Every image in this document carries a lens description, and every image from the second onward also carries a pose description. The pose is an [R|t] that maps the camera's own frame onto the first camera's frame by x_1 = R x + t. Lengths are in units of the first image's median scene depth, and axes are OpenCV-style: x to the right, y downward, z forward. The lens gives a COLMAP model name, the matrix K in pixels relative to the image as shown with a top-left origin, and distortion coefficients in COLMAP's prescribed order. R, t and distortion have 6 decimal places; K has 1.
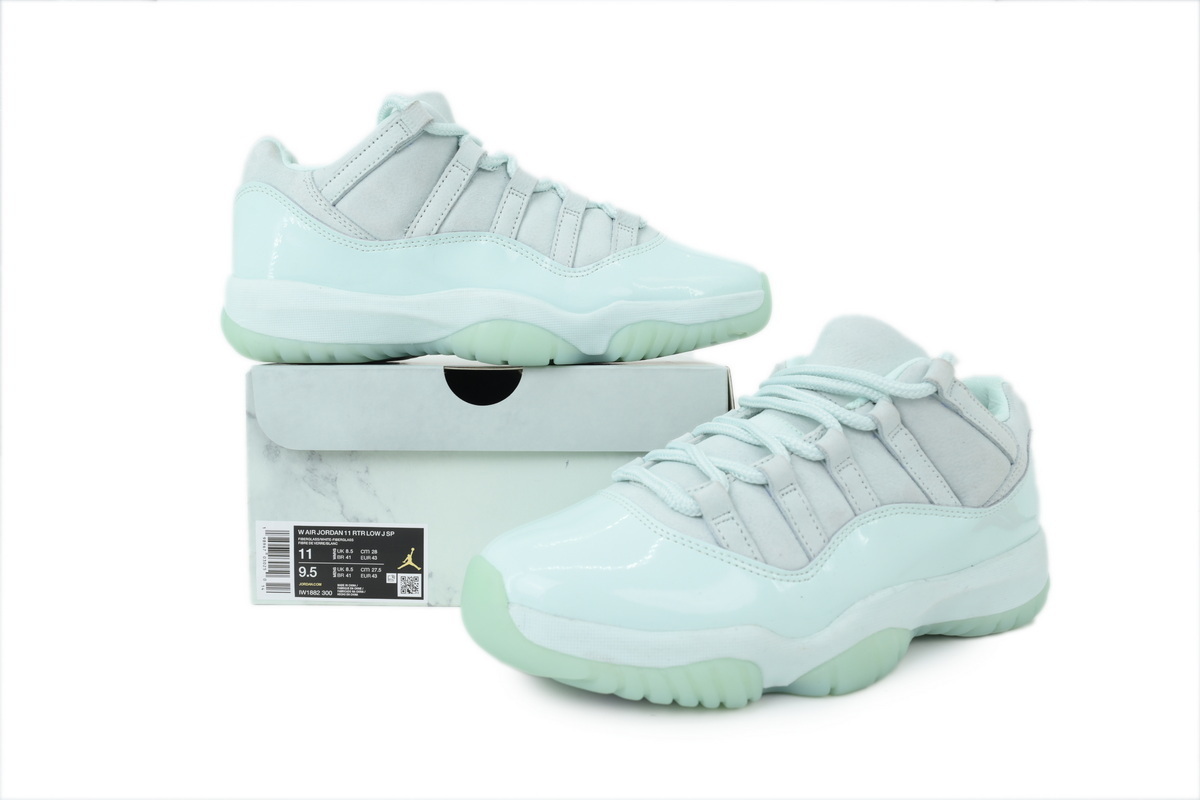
lens RADIAL K [[813.2, 0, 601.8], [0, 813.2, 394.4], [0, 0, 1]] dist [-0.003703, -0.008107]
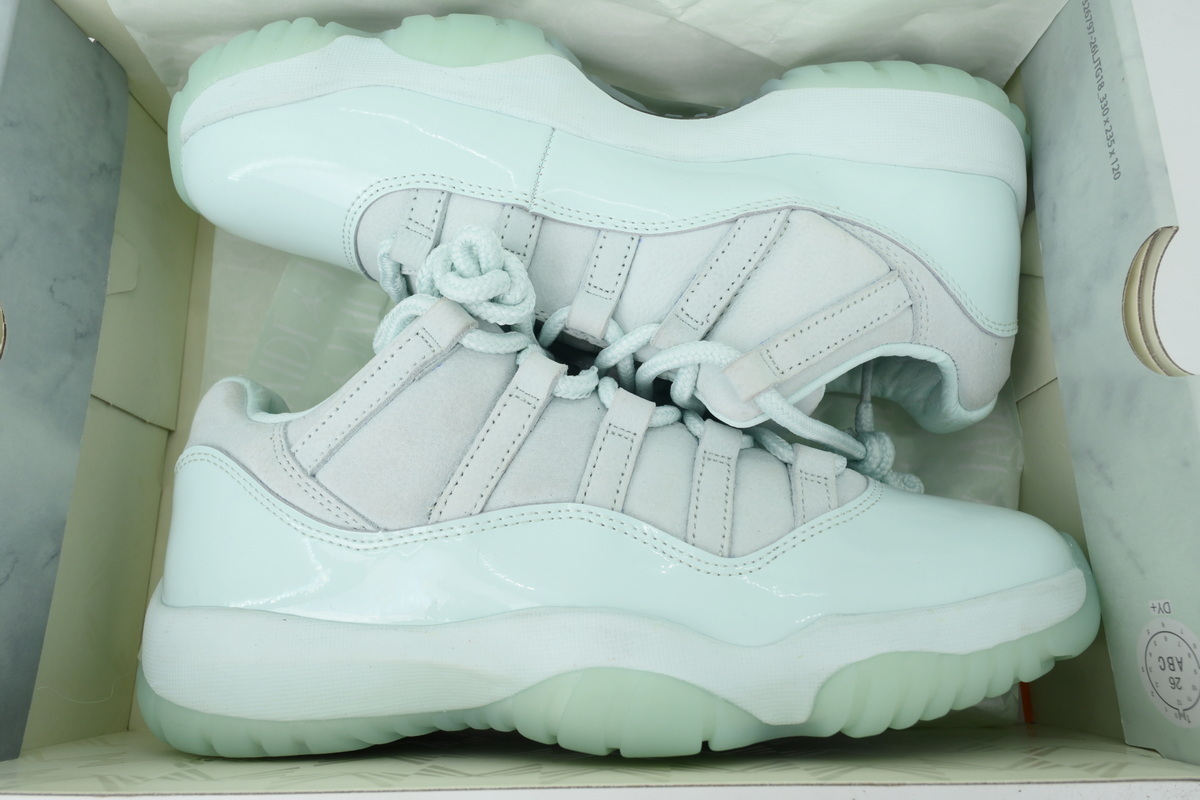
lens RADIAL K [[813.2, 0, 604.0], [0, 813.2, 396.7], [0, 0, 1]] dist [-0.003703, -0.008107]
pose [[0.991797, -0.082310, -0.097793, -0.051420], [0.049212, 0.951985, -0.302162, -0.087756], [0.117969, 0.294871, 0.948227, 0.398579]]
